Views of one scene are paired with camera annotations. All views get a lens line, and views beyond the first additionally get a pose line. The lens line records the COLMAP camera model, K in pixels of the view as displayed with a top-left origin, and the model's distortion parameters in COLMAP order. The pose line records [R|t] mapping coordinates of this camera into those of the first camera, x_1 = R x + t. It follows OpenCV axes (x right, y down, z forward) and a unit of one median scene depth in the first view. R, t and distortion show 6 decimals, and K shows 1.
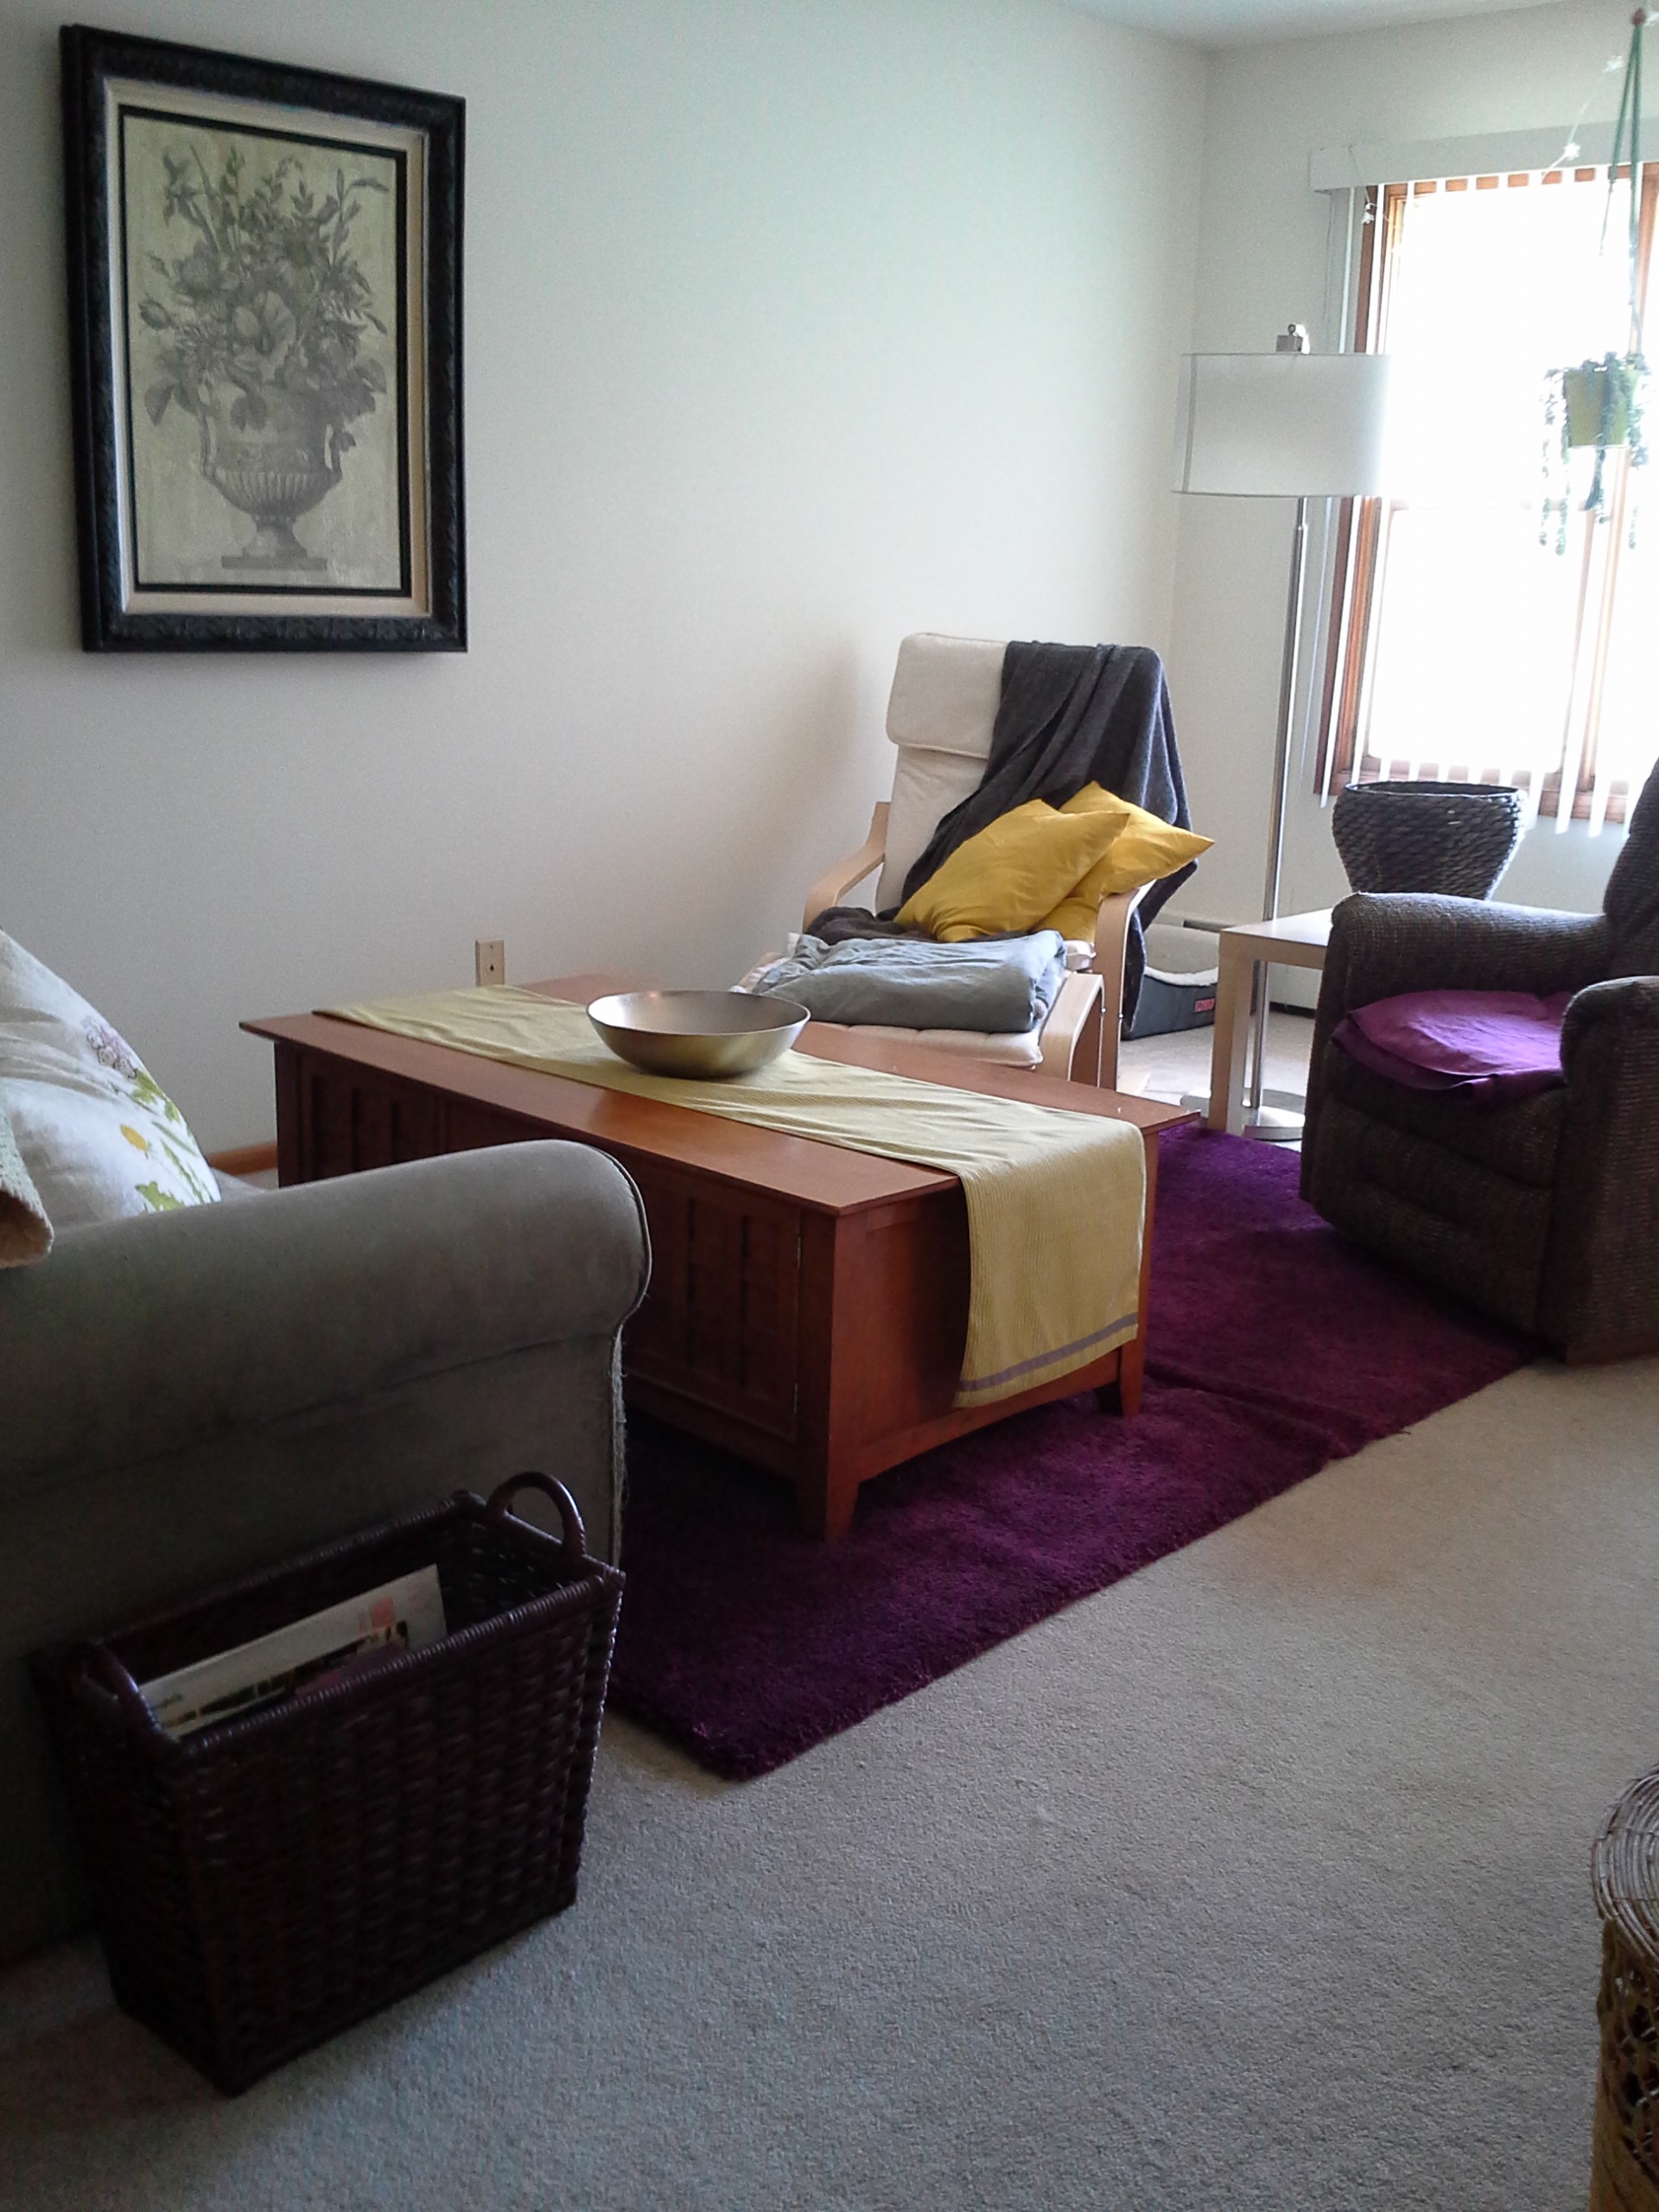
lens RADIAL K [[2143.2, 0, 829.5], [0, 2143.2, 1106.0], [0, 0, 1]] dist [0.192091, -0.467291]
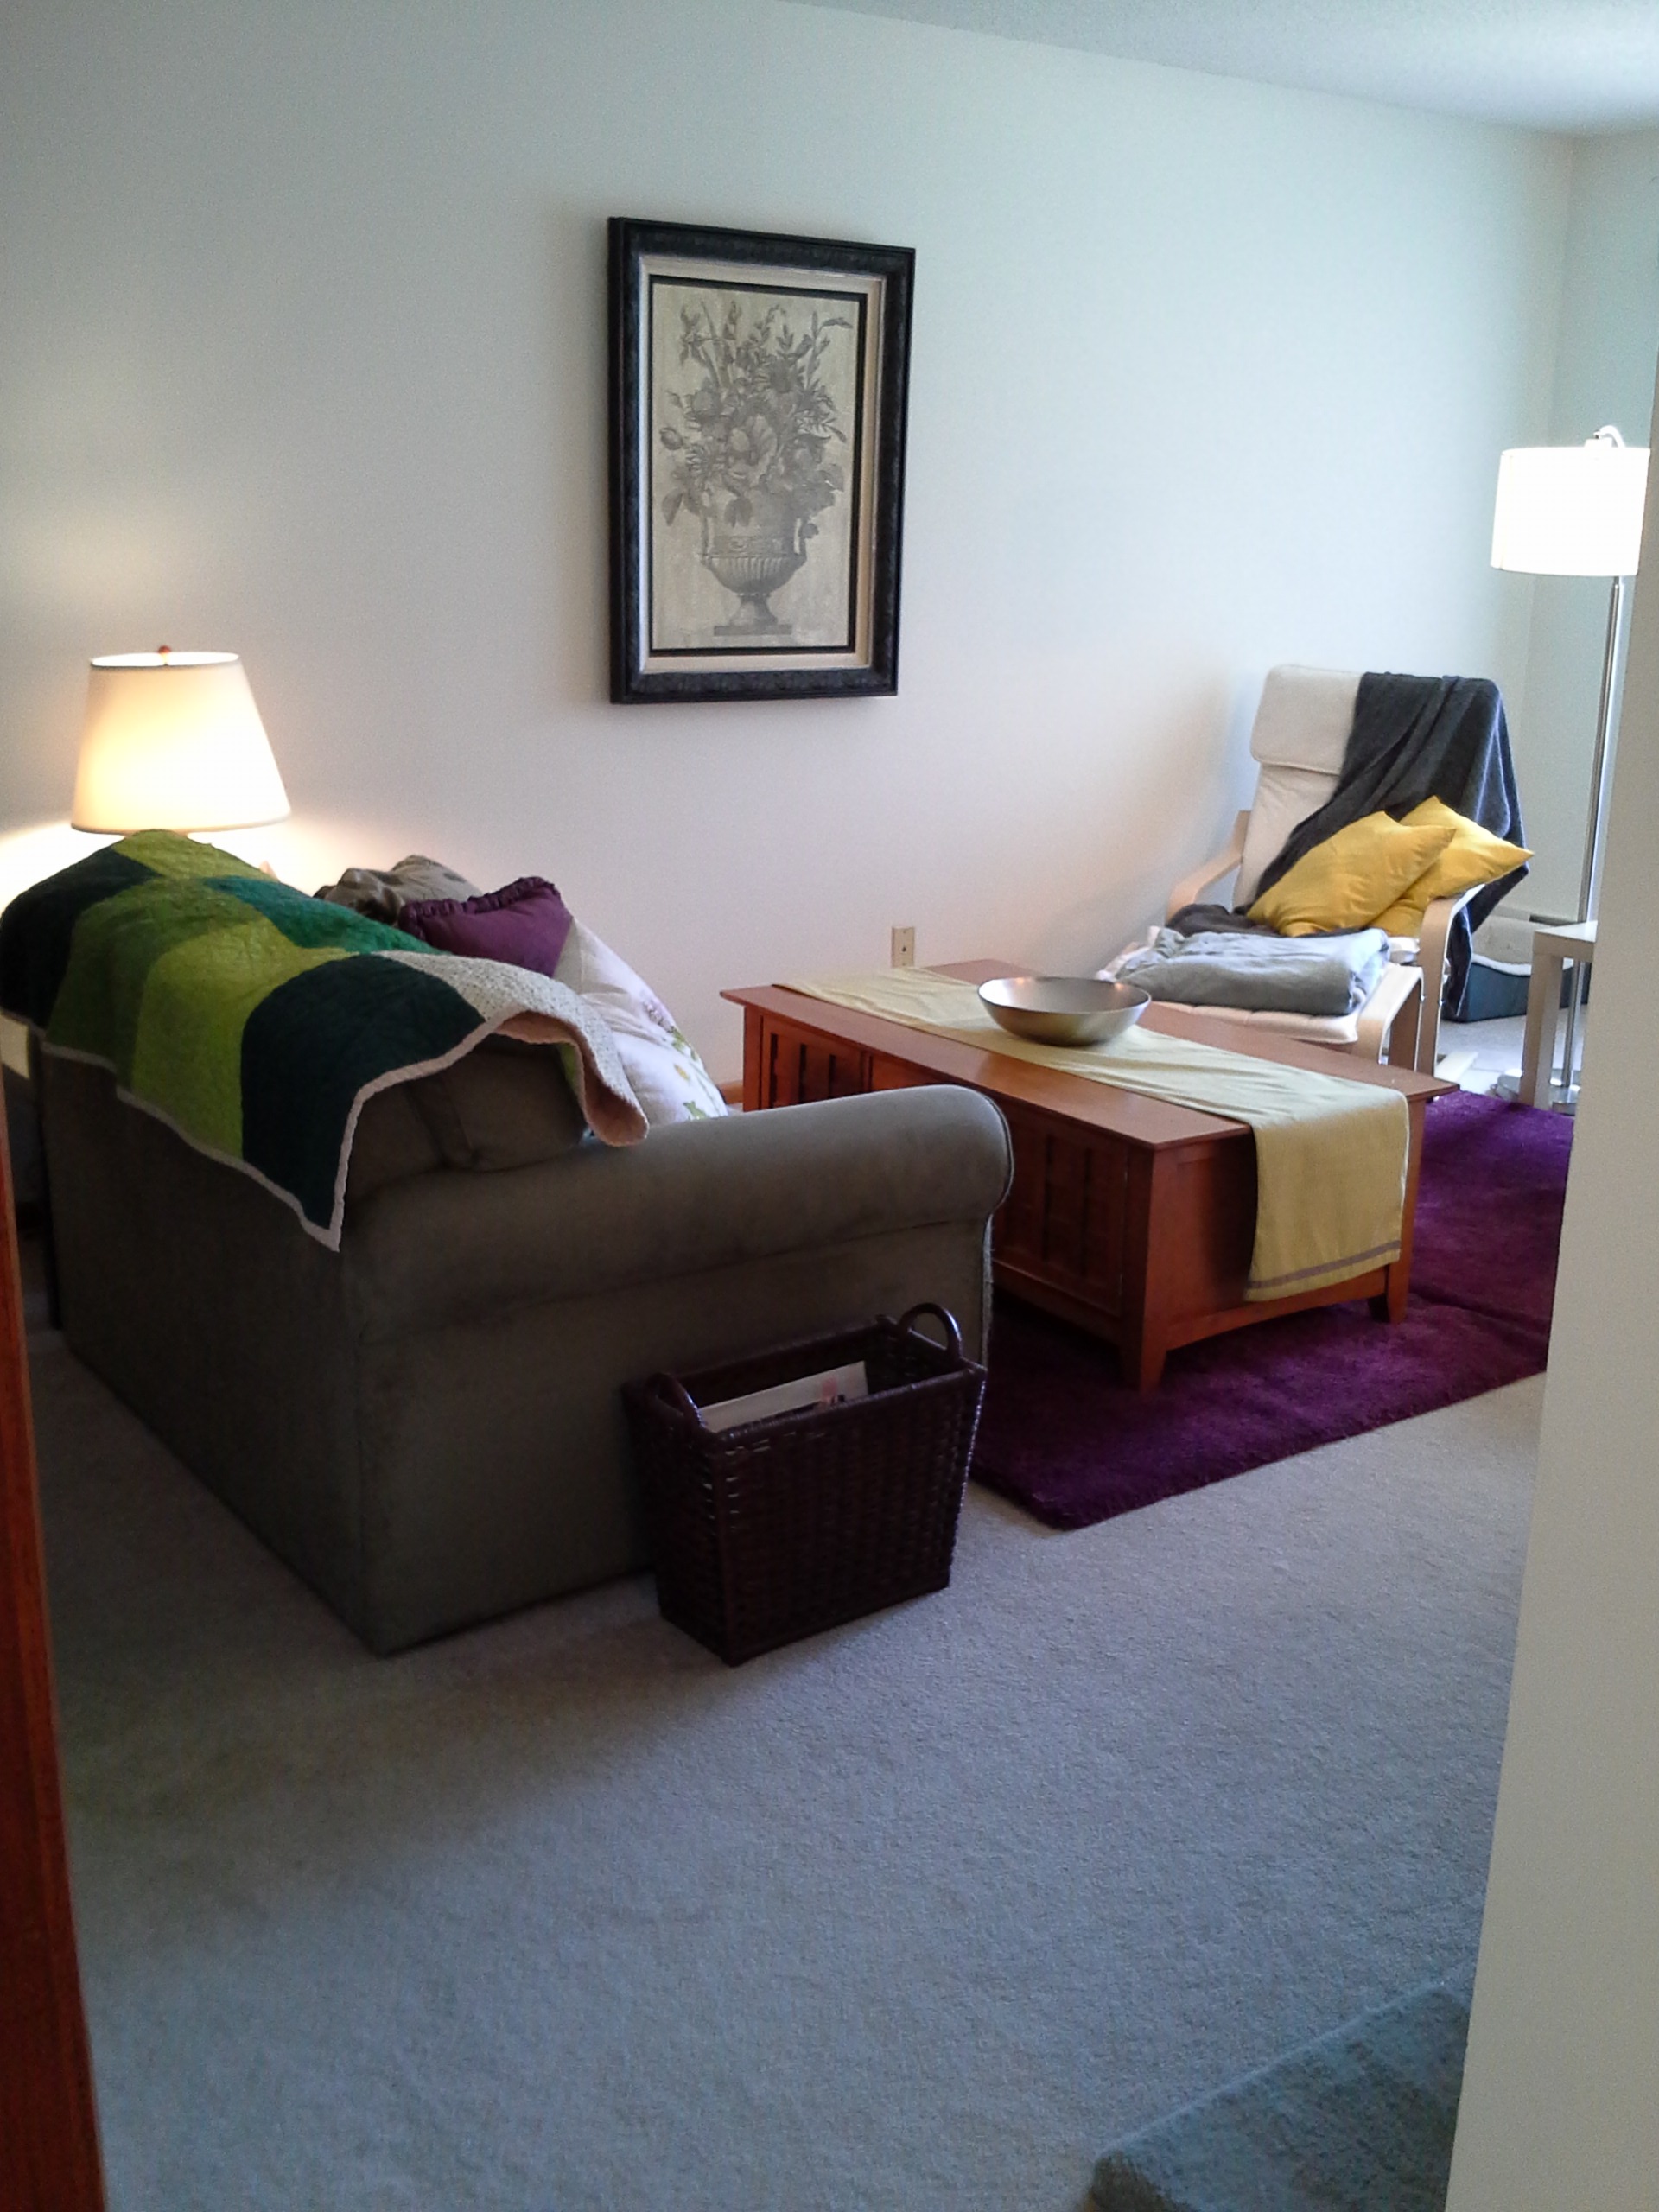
lens RADIAL K [[2143.2, 0, 829.5], [0, 2143.2, 1106.0], [0, 0, 1]] dist [0.192091, -0.467291]
pose [[0.982470, 0.038941, -0.182310, 0.035809], [-0.035957, 0.999160, 0.019647, 0.003028], [0.182922, -0.012748, 0.983045, -0.277596]]
